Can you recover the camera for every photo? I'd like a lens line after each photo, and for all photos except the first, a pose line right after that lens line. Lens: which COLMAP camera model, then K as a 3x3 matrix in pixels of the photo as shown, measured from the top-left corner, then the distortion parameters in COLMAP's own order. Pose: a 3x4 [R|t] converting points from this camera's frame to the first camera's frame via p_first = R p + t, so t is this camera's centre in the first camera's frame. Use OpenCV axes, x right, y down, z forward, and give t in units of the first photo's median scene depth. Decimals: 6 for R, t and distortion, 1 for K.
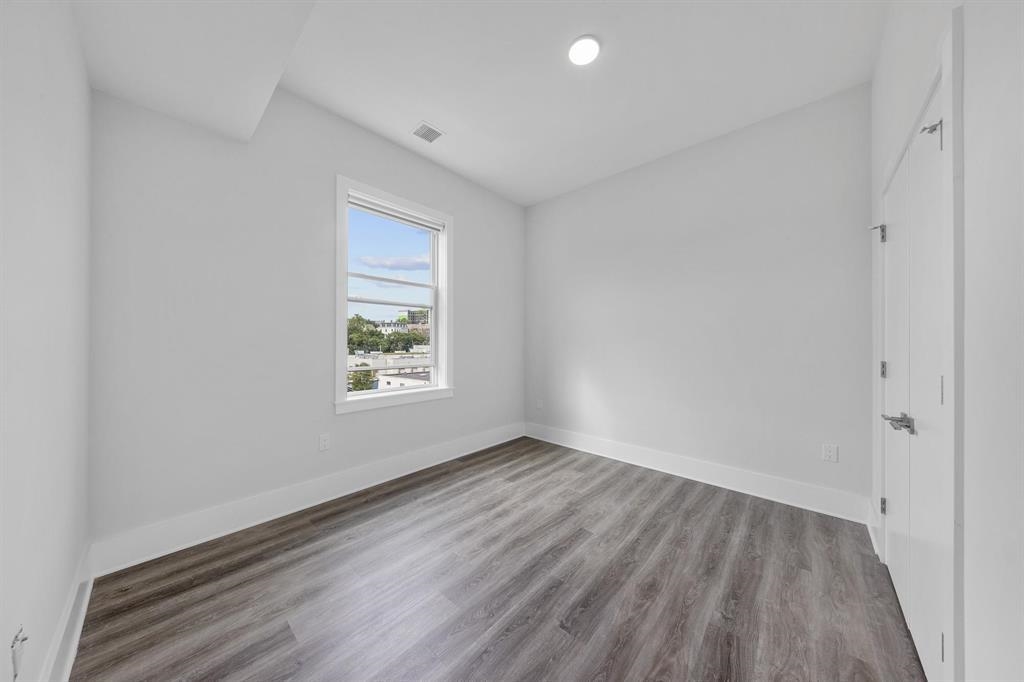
lens RADIAL K [[323.0, 0, 509.5], [0, 323.0, 341.1], [0, 0, 1]] dist [-0.001495, -0.000227]
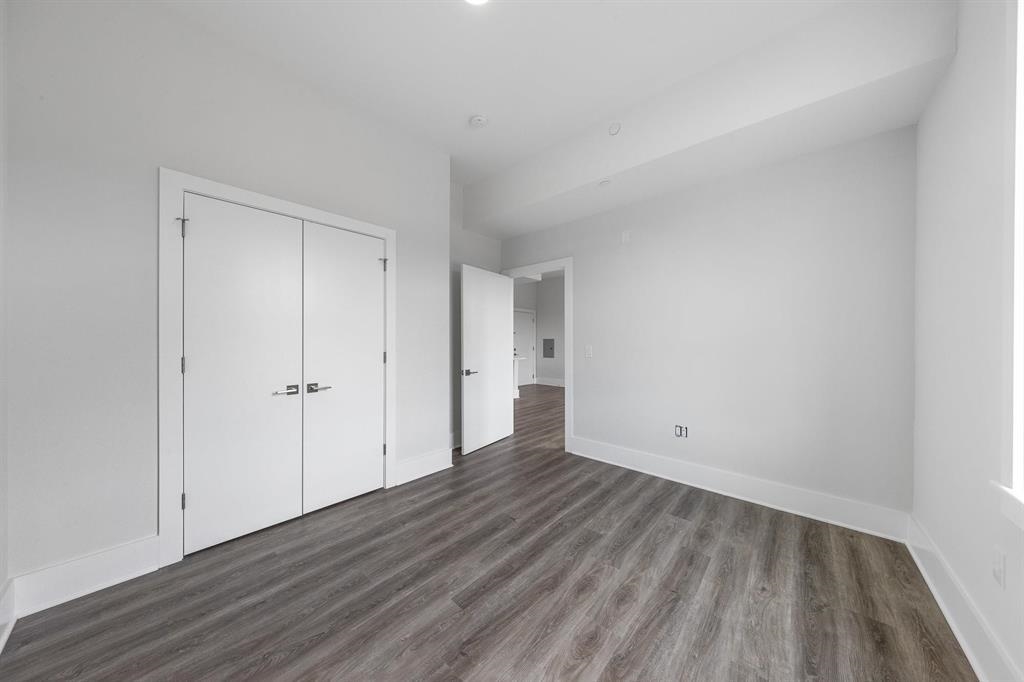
lens RADIAL K [[323.0, 0, 509.5], [0, 323.0, 341.1], [0, 0, 1]] dist [-0.001495, -0.000227]
pose [[-0.999951, -0.006662, -0.007377, 0.154016], [-0.006617, 0.999960, -0.006070, 0.013170], [0.007417, -0.006021, -0.999954, 1.959198]]
